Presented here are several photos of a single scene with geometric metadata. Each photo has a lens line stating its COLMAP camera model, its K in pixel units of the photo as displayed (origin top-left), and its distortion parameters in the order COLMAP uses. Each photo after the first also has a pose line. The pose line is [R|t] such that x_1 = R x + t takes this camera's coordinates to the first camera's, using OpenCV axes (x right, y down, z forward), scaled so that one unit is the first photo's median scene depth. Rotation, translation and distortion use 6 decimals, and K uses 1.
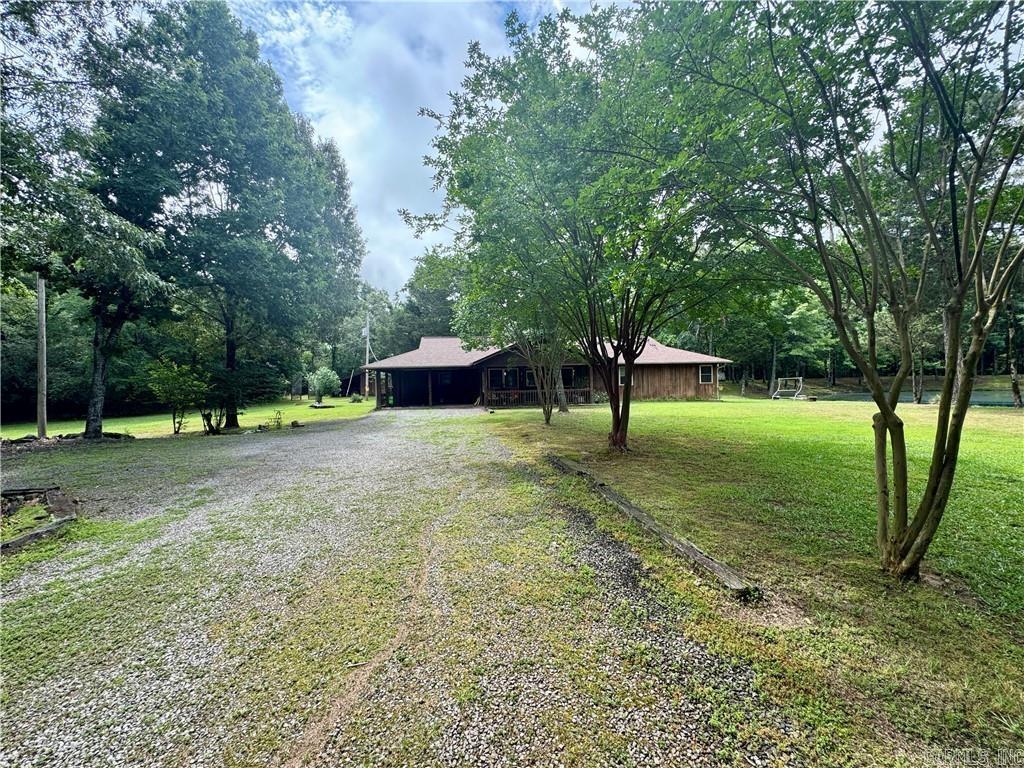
lens RADIAL K [[410.0, 0, 537.6], [0, 410.0, 384.2], [0, 0, 1]] dist [0.000049, 0.000147]
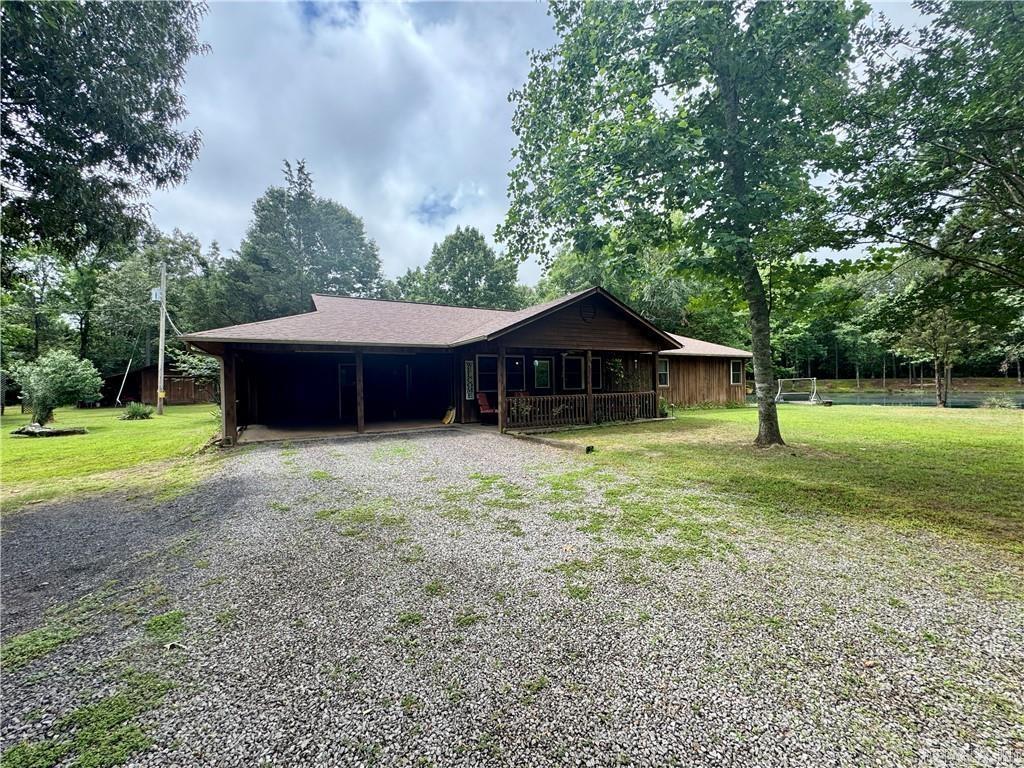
lens RADIAL K [[409.0, 0, 512.0], [0, 409.0, 384.0], [0, 0, 1]] dist [-0.002551, 0.000674]
pose [[0.943646, 0.003618, 0.330937, -0.168946], [-0.000826, 0.999963, -0.008577, 0.003518], [-0.330956, 0.007820, 0.943614, 0.356576]]
